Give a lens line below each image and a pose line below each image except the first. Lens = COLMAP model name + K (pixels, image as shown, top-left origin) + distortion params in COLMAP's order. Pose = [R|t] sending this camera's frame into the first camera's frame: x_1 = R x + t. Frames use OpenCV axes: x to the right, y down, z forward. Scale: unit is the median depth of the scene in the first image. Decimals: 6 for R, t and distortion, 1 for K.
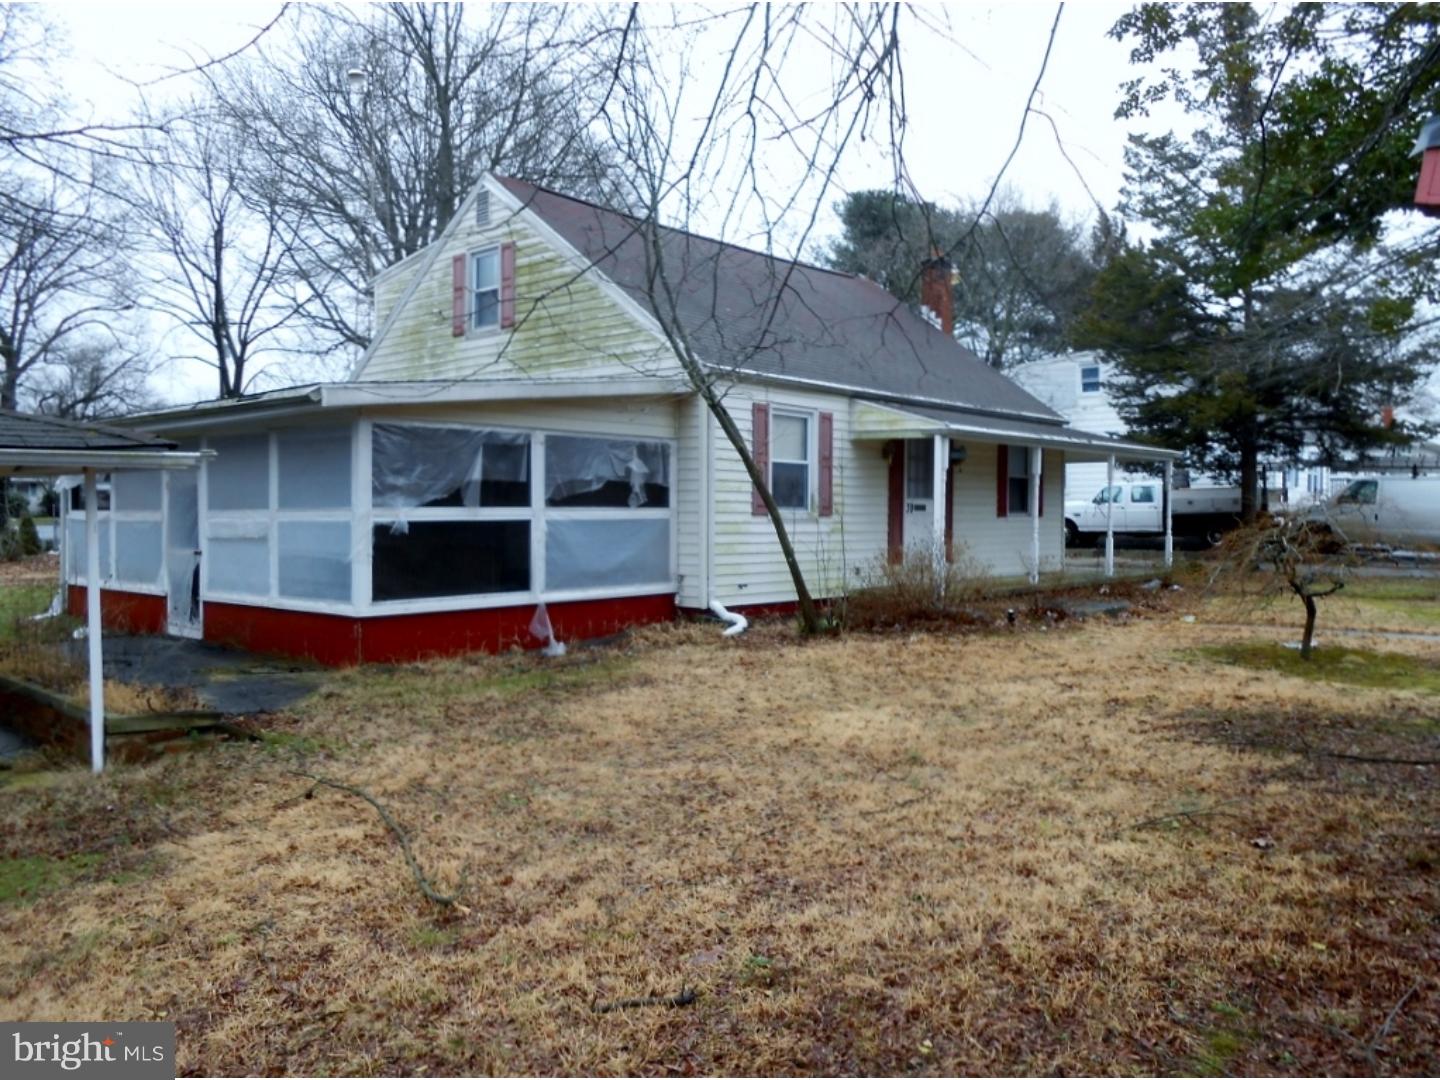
lens RADIAL K [[1105.2, 0, 720.0], [0, 1105.2, 540.0], [0, 0, 1]] dist [-0.050196, 0.000605]
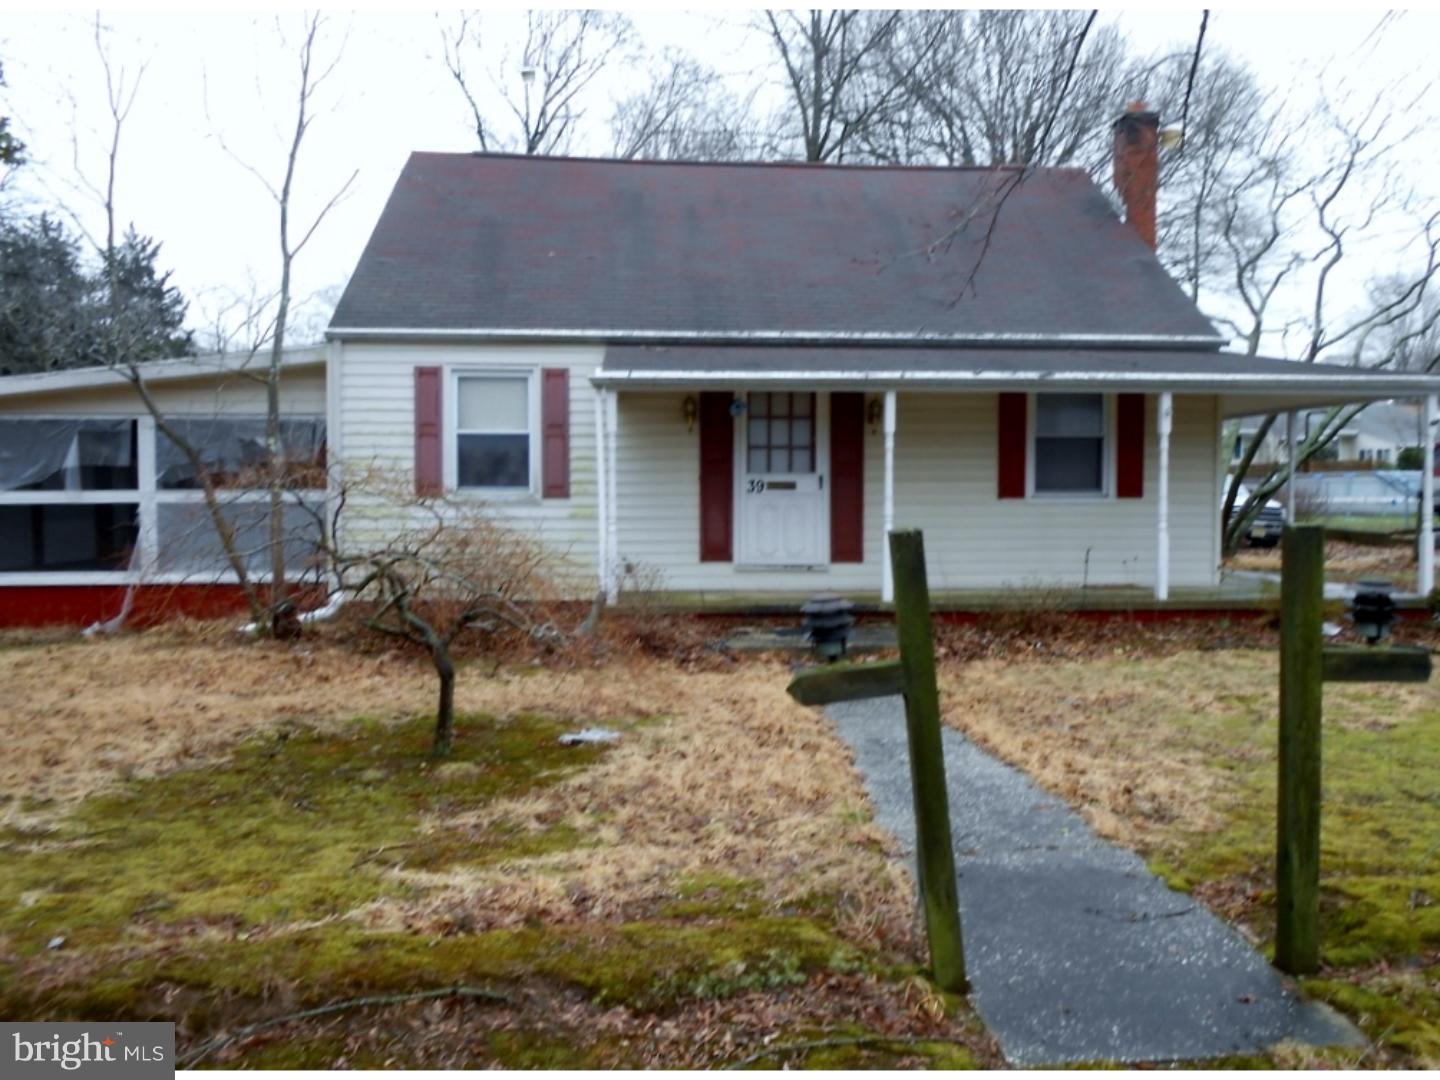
lens RADIAL K [[1105.2, 0, 720.0], [0, 1105.2, 540.0], [0, 0, 1]] dist [-0.050196, 0.000605]
pose [[0.719975, 0.026388, -0.693498, 0.774086], [-0.014206, 0.999628, 0.023287, -0.011859], [0.693854, -0.006914, 0.720082, 0.534902]]
